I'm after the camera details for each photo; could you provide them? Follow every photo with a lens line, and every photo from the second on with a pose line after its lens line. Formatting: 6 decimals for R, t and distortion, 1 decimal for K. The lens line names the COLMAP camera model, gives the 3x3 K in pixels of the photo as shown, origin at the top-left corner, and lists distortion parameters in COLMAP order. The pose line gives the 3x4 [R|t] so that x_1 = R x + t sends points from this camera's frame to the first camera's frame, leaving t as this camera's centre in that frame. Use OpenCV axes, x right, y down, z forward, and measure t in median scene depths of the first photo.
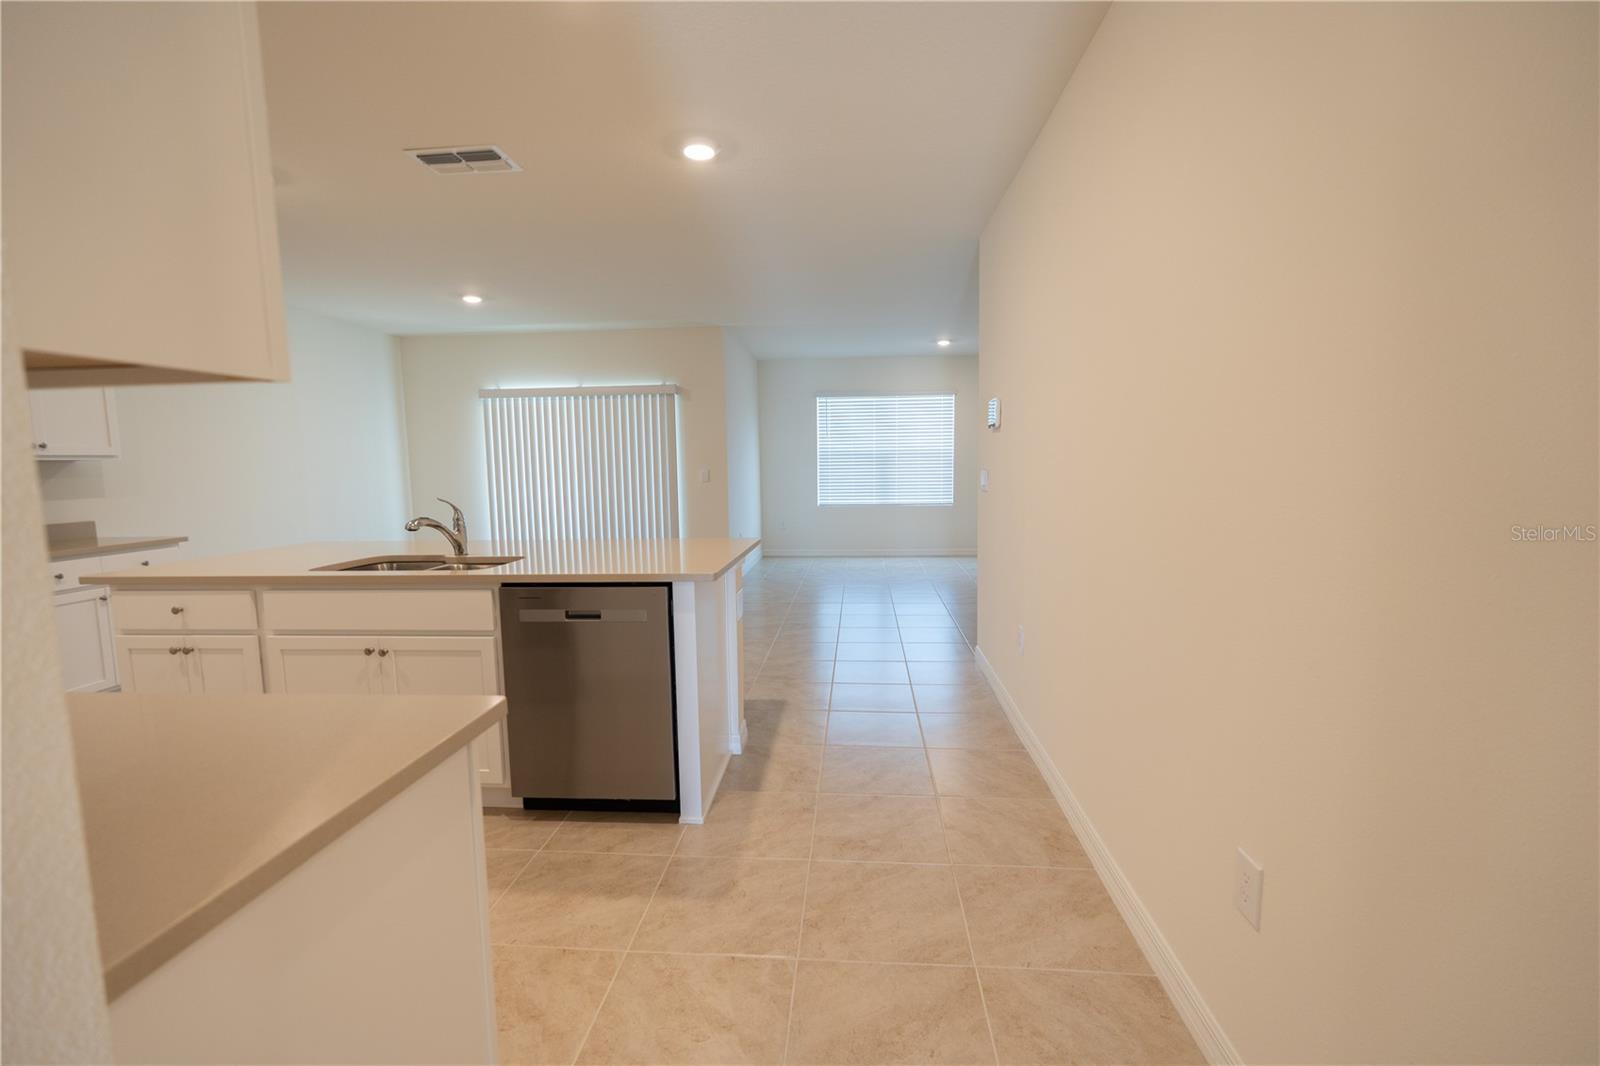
lens RADIAL K [[702.9, 0, 798.7], [0, 702.9, 534.2], [0, 0, 1]] dist [-0.001117, 0.000285]
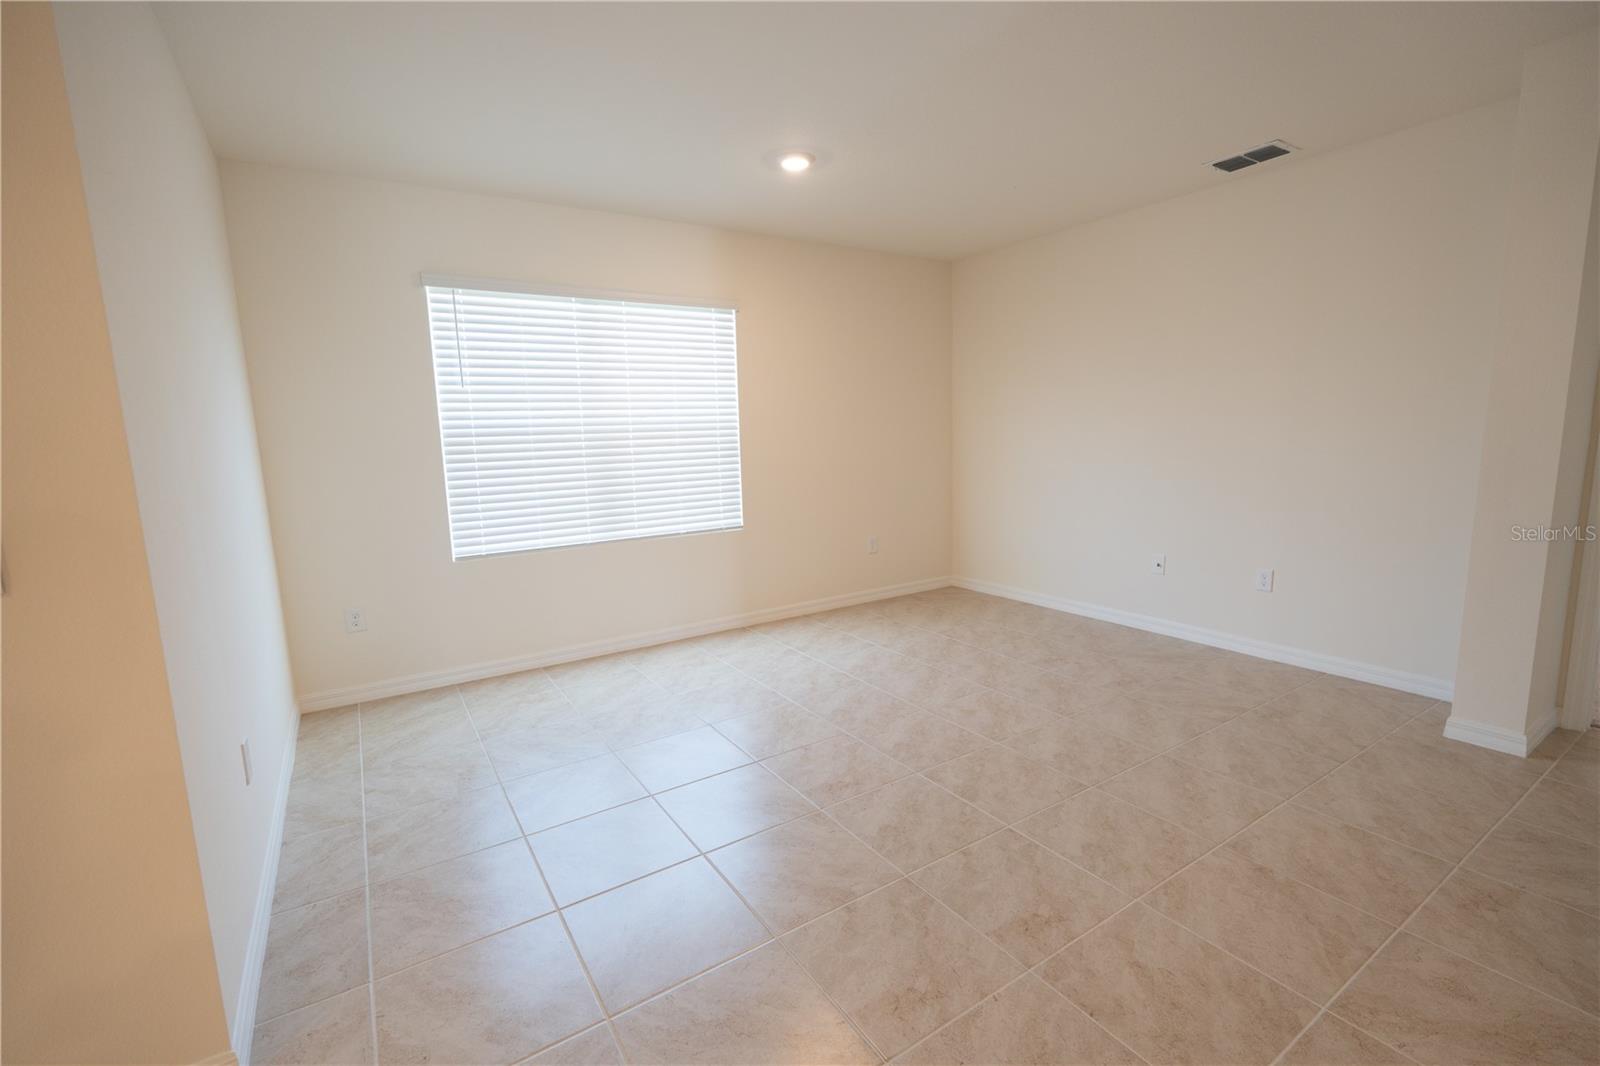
lens RADIAL K [[702.9, 0, 798.7], [0, 702.9, 534.2], [0, 0, 1]] dist [-0.001117, 0.000285]
pose [[0.790235, -0.096957, 0.605085, -0.060816], [0.081889, 0.995256, 0.052532, -0.062961], [-0.607308, 0.008037, 0.794426, 0.578860]]
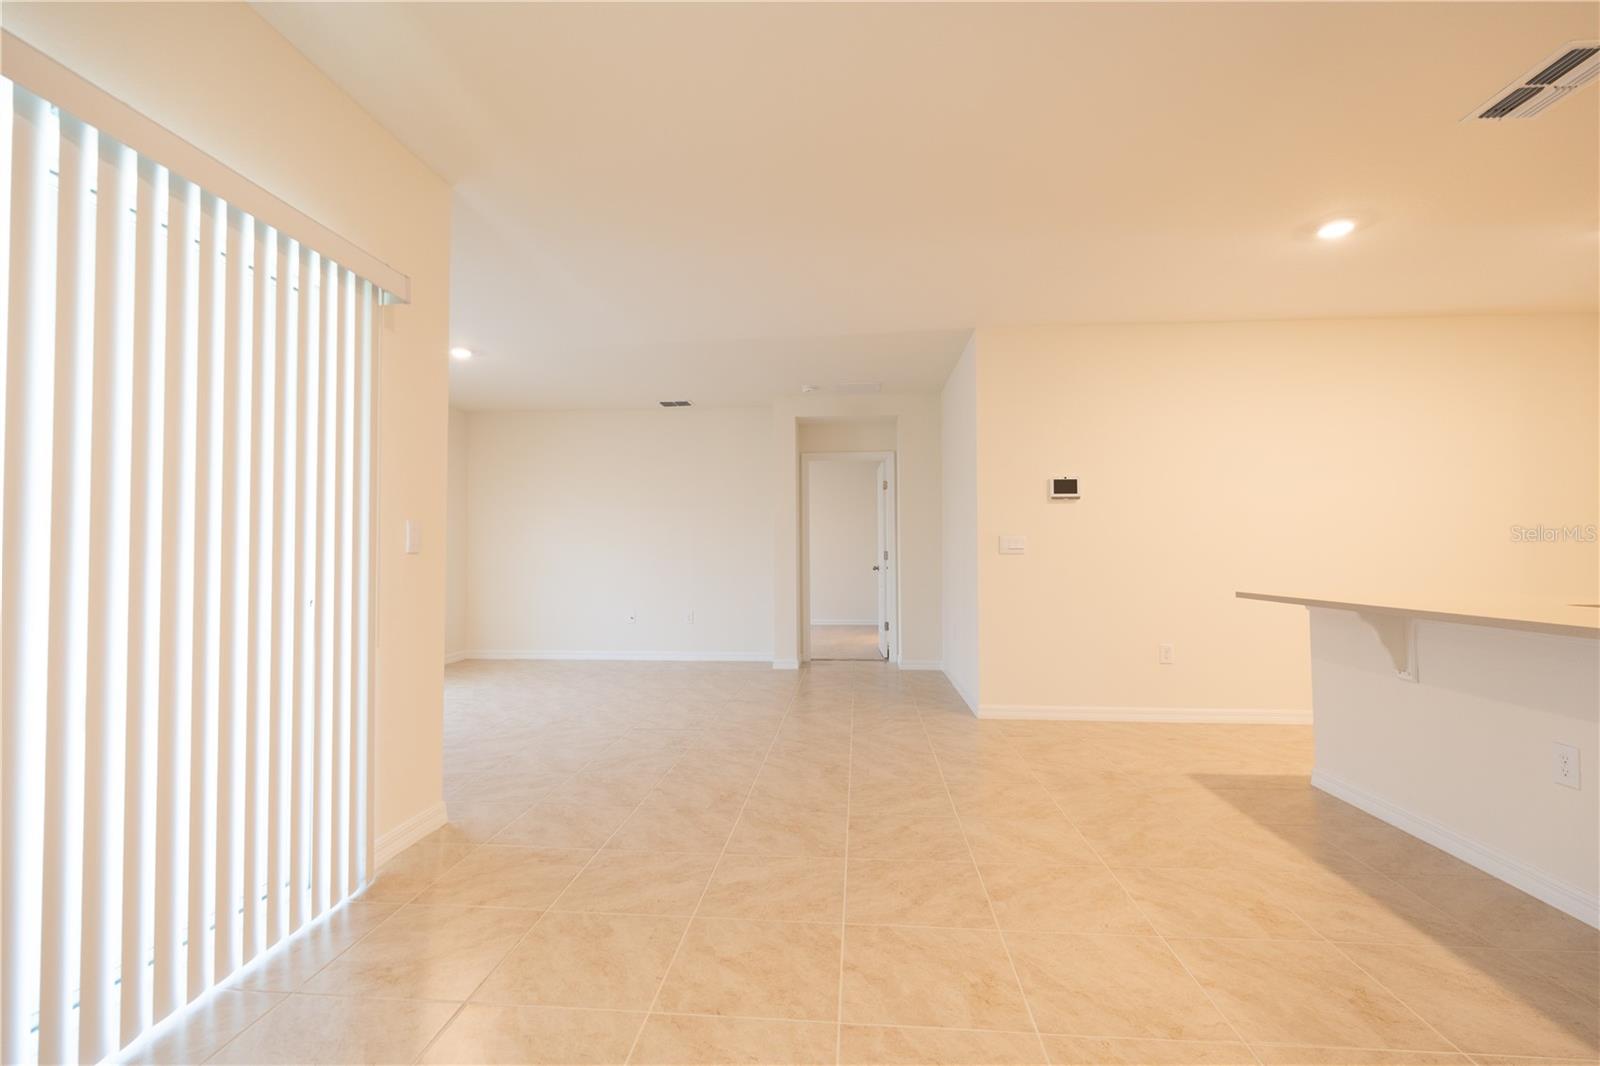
lens RADIAL K [[727.9, 0, 802.8], [0, 727.9, 532.4], [0, 0, 1]] dist [-0.002249, -0.000225]
pose [[-0.011983, 0.044571, 0.998934, -0.407335], [0.107396, 0.993285, -0.043030, -0.036542], [-0.994144, 0.106766, -0.016689, 0.621362]]
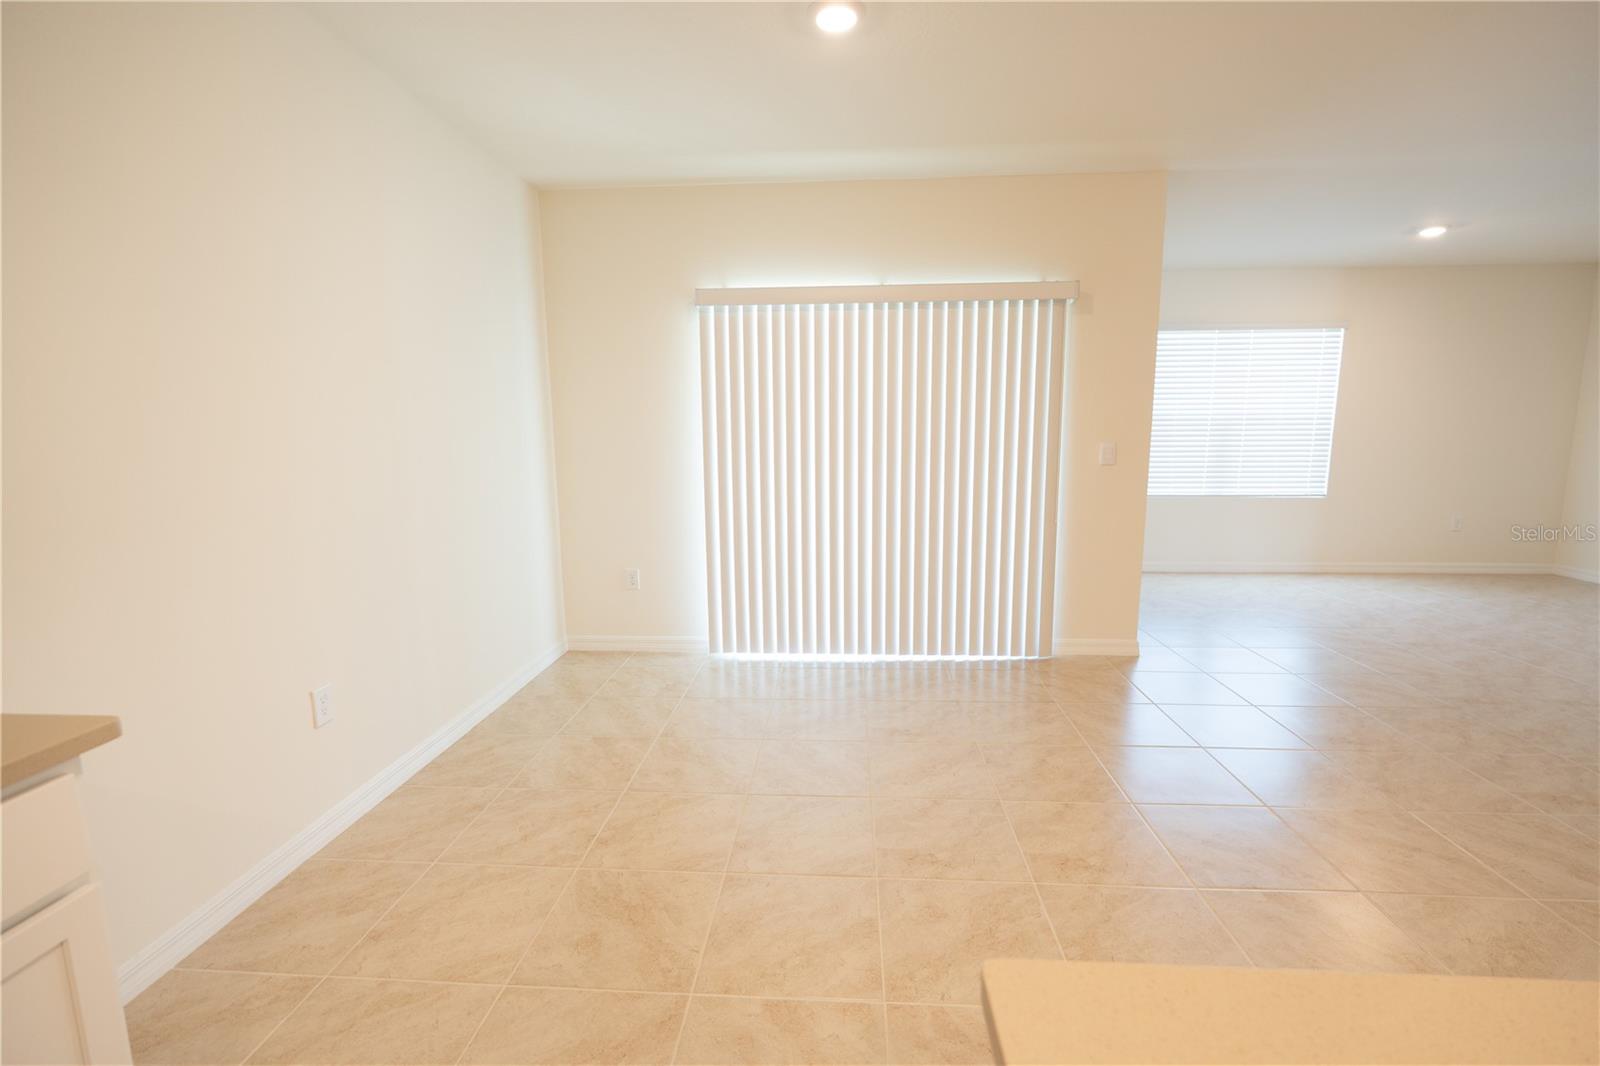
lens RADIAL K [[702.9, 0, 798.7], [0, 702.9, 534.2], [0, 0, 1]] dist [-0.001117, 0.000285]
pose [[0.999717, 0.004615, 0.023341, -0.299917], [-0.005597, 0.999094, 0.042194, -0.032905], [-0.023125, -0.042312, 0.998837, 0.354006]]
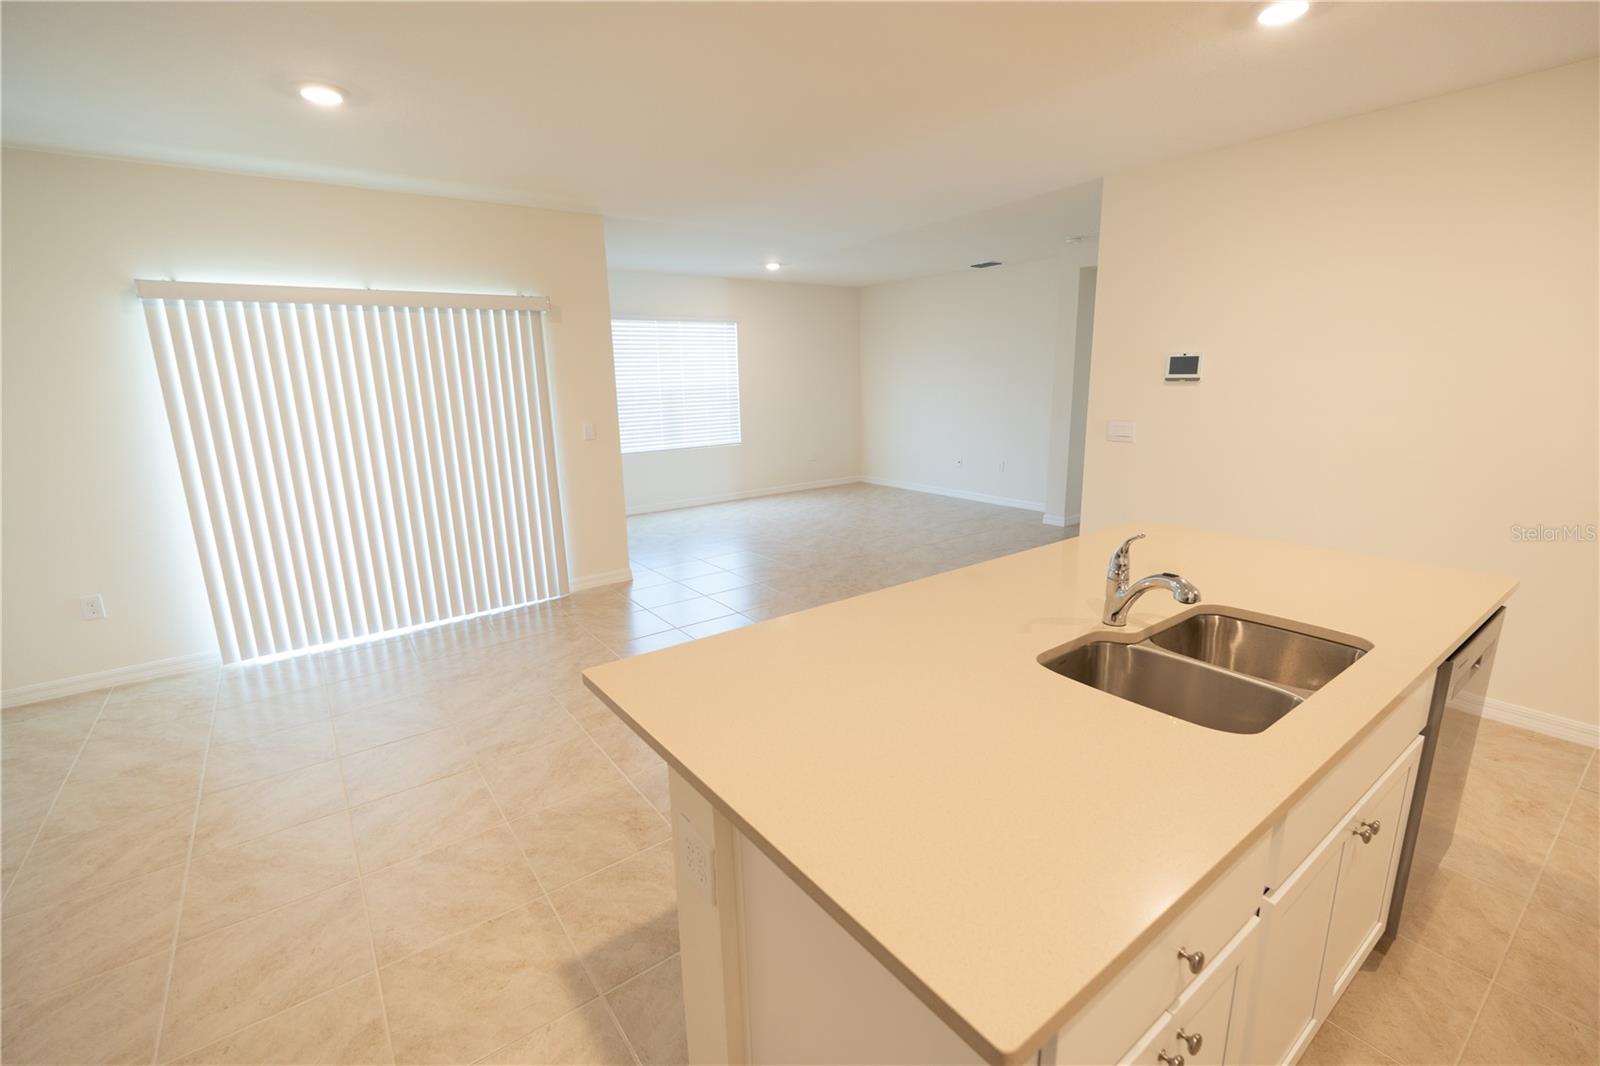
lens RADIAL K [[702.9, 0, 798.7], [0, 702.9, 534.2], [0, 0, 1]] dist [-0.001117, 0.000285]
pose [[0.748974, -0.150821, 0.645206, -0.348625], [0.079719, 0.987188, 0.138221, -0.048124], [-0.657786, -0.052089, 0.751401, 0.248845]]
